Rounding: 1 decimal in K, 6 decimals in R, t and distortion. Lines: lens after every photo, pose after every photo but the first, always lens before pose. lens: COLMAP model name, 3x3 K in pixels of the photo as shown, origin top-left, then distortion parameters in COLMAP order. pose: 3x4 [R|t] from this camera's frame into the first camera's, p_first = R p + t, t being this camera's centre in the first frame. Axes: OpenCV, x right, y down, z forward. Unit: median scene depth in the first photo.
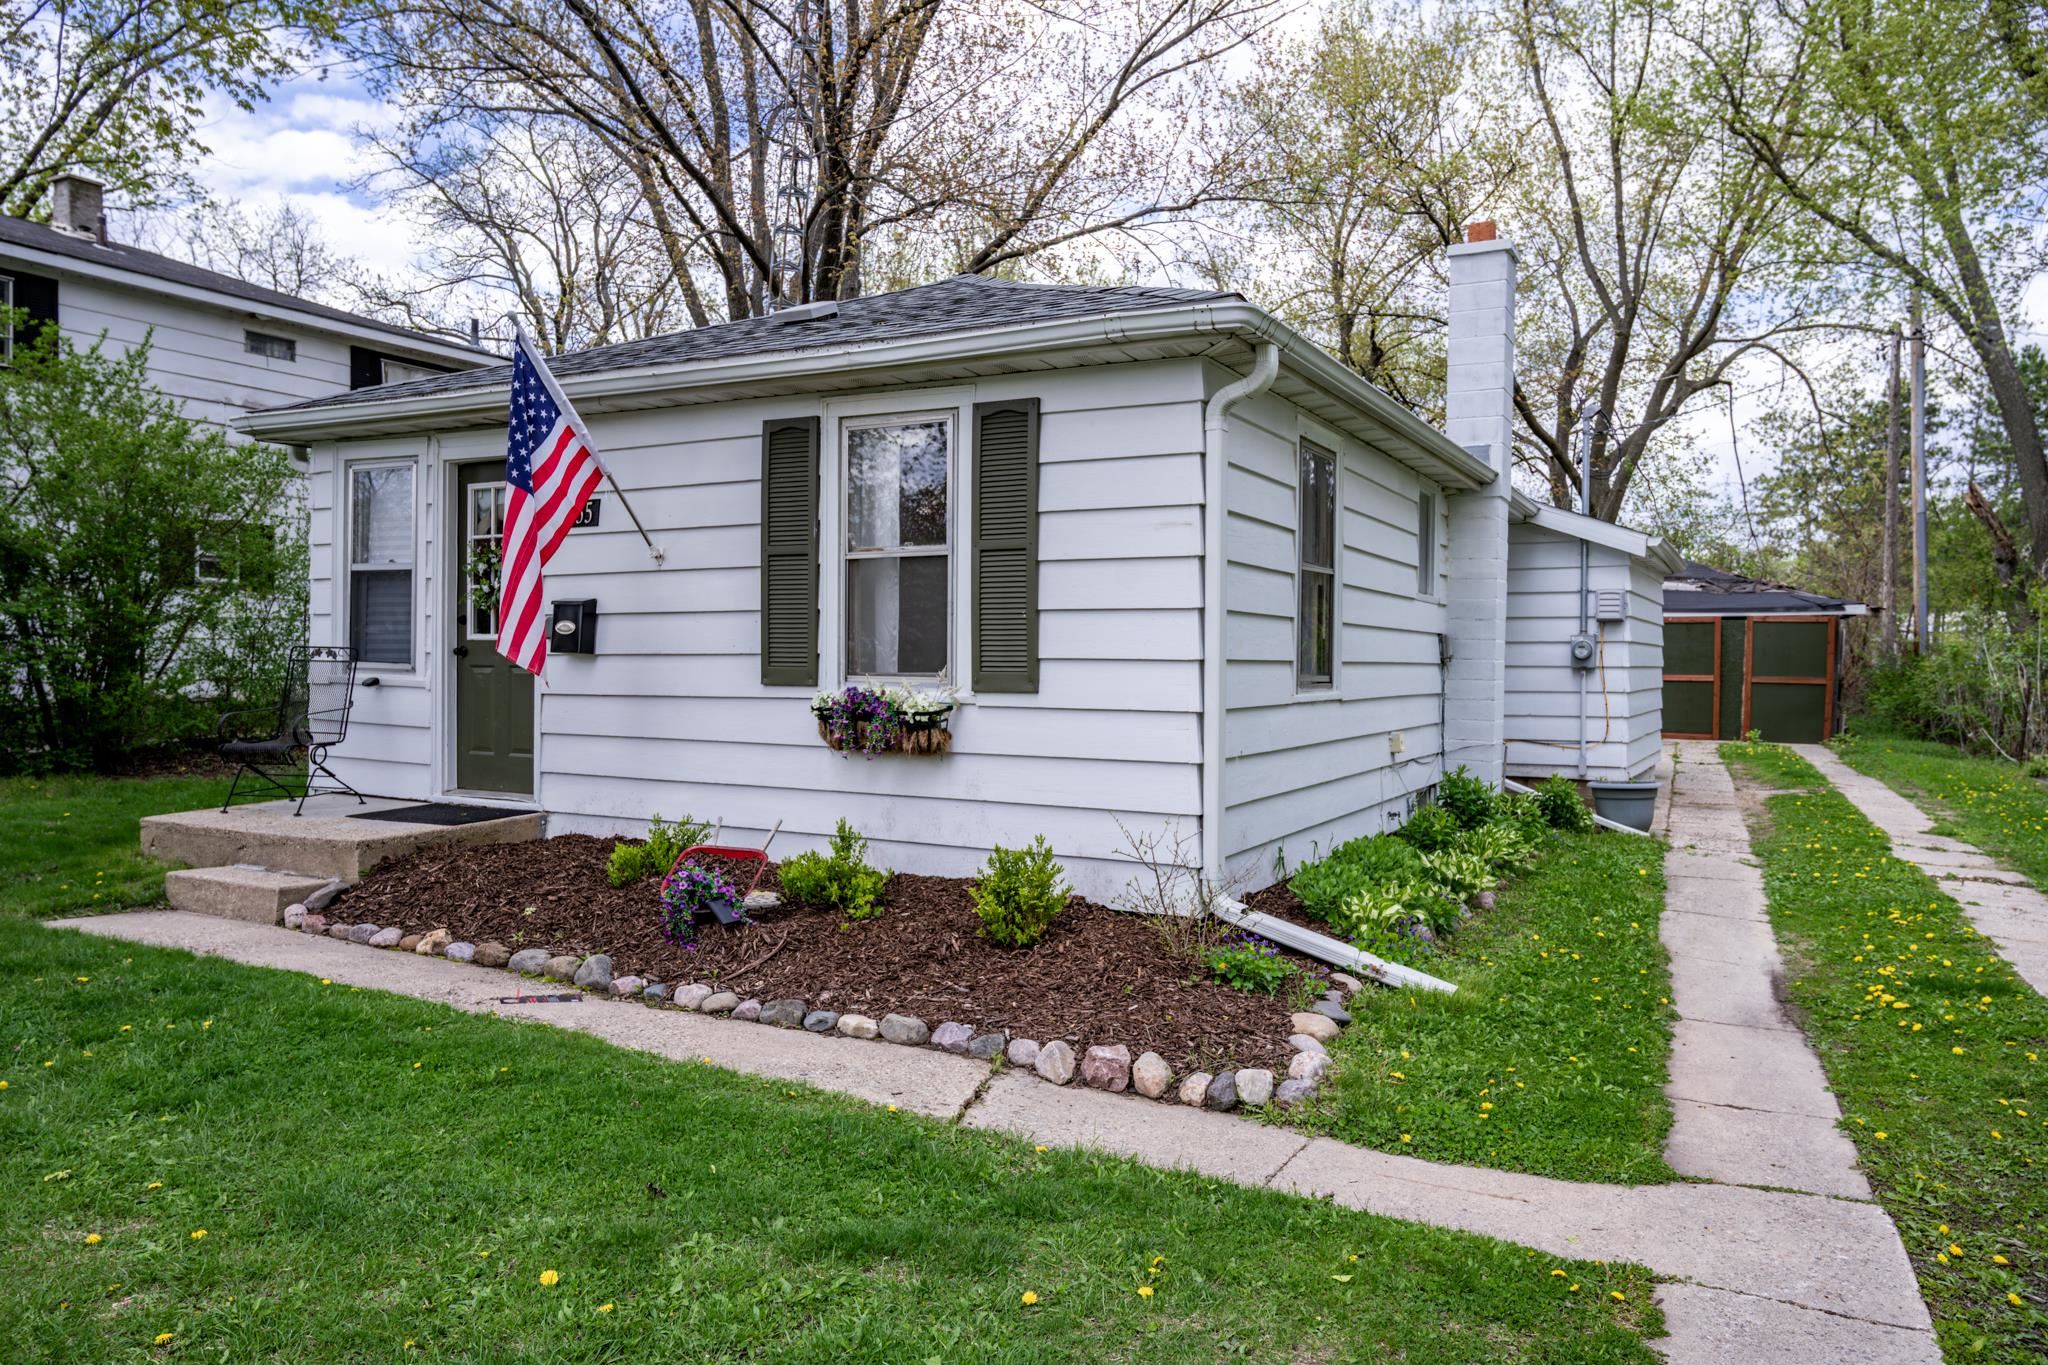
lens RADIAL K [[1375.5, 0, 1035.2], [0, 1375.5, 679.5], [0, 0, 1]] dist [-0.003330, -0.001242]
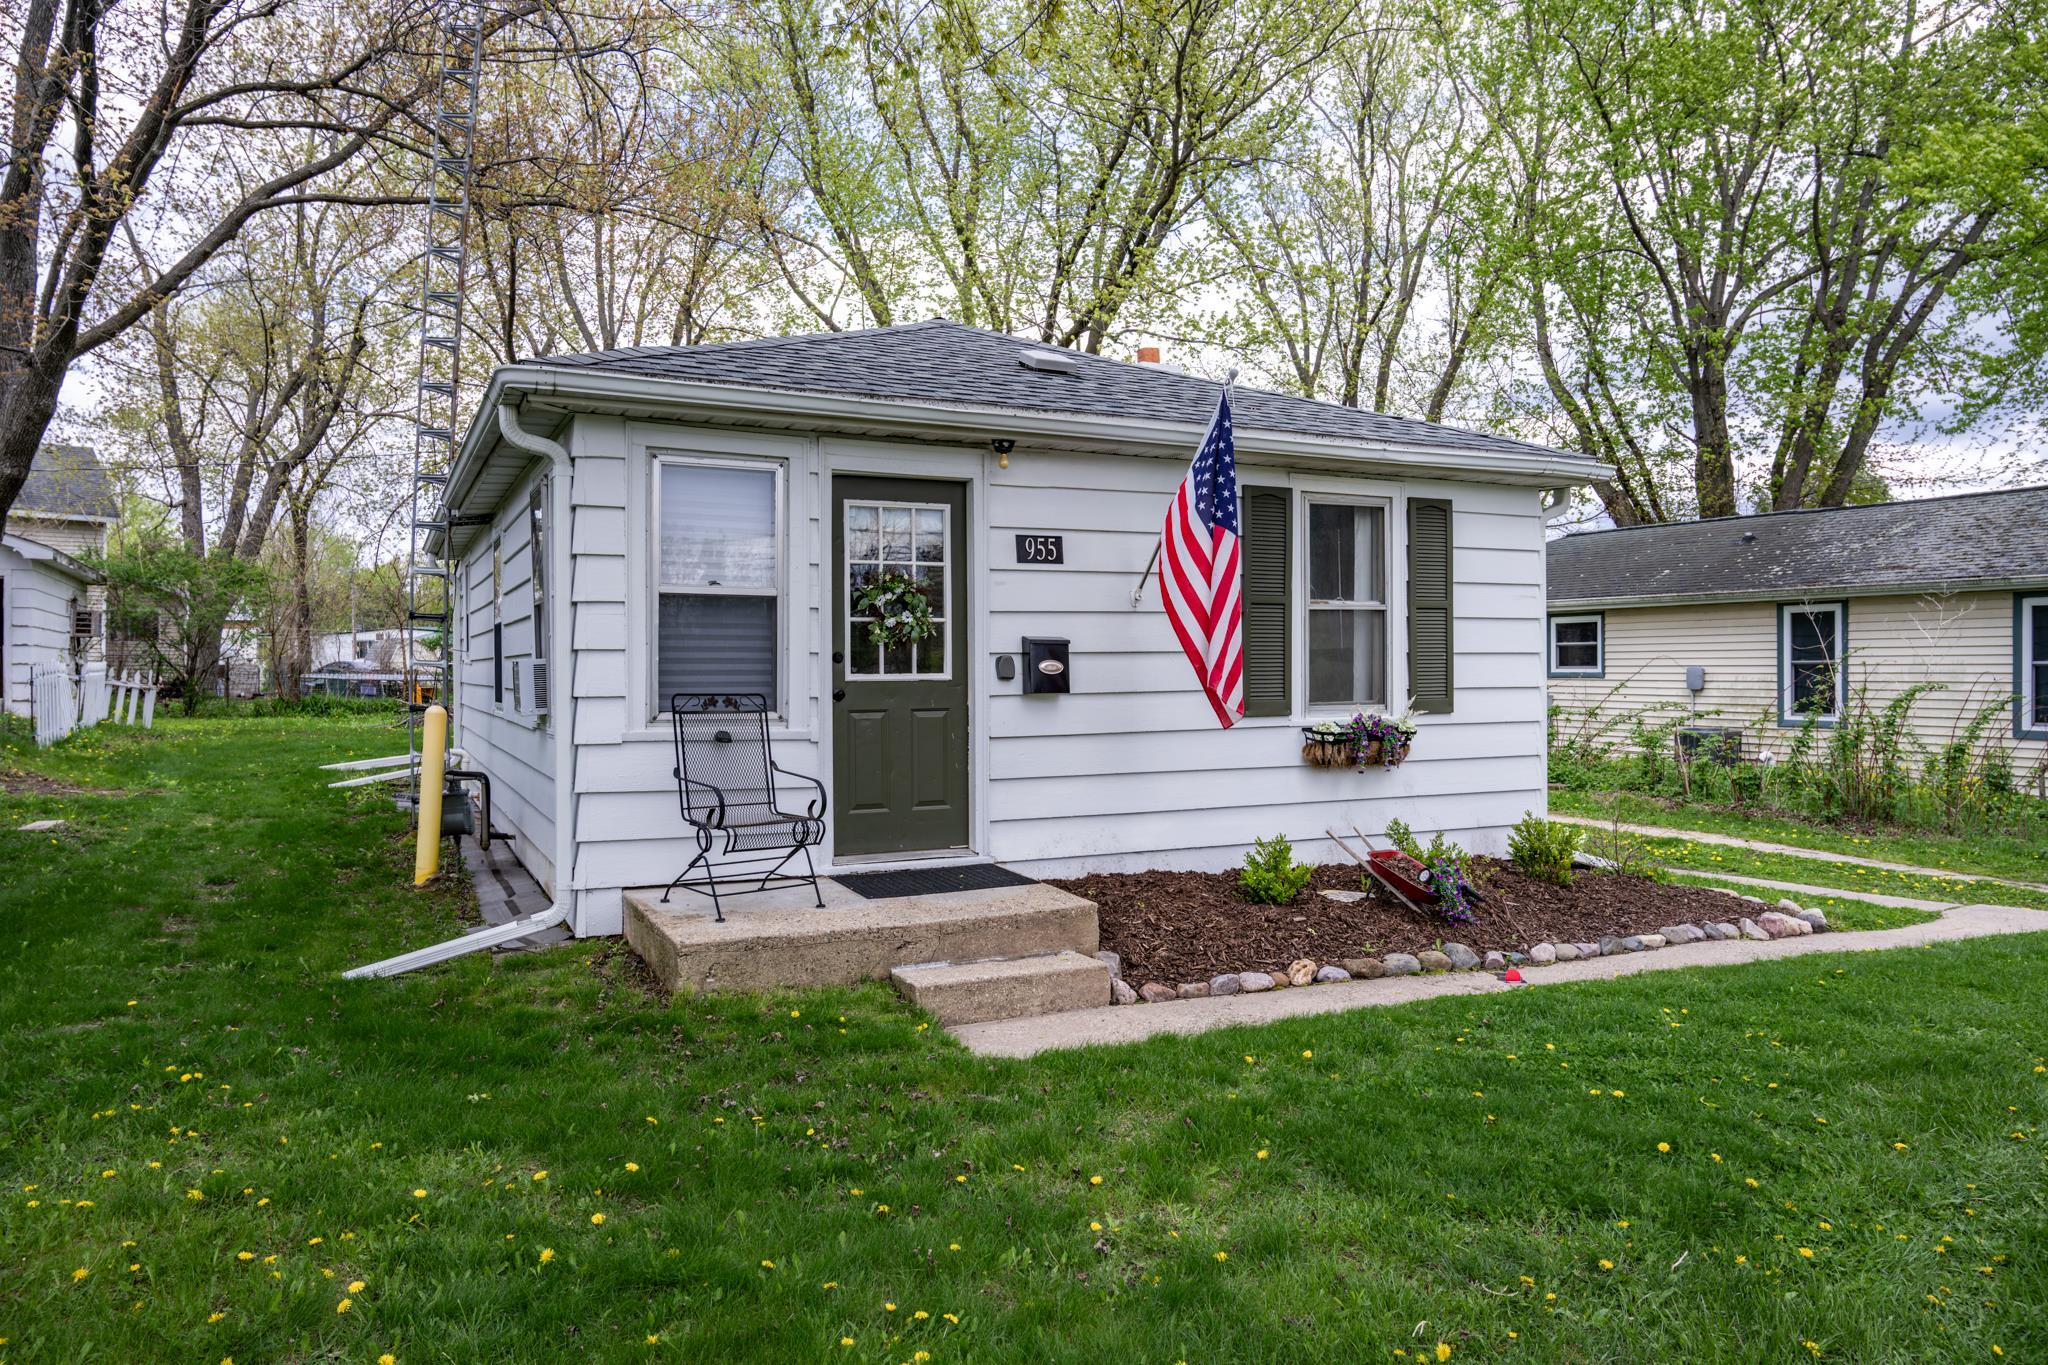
lens RADIAL K [[1375.5, 0, 1025.6], [0, 1375.5, 681.5], [0, 0, 1]] dist [-0.003330, -0.001242]
pose [[0.590503, -0.023853, 0.806683, -1.291041], [0.022246, 0.999664, 0.013275, -0.046599], [-0.806729, 0.010107, 0.590836, 0.499541]]
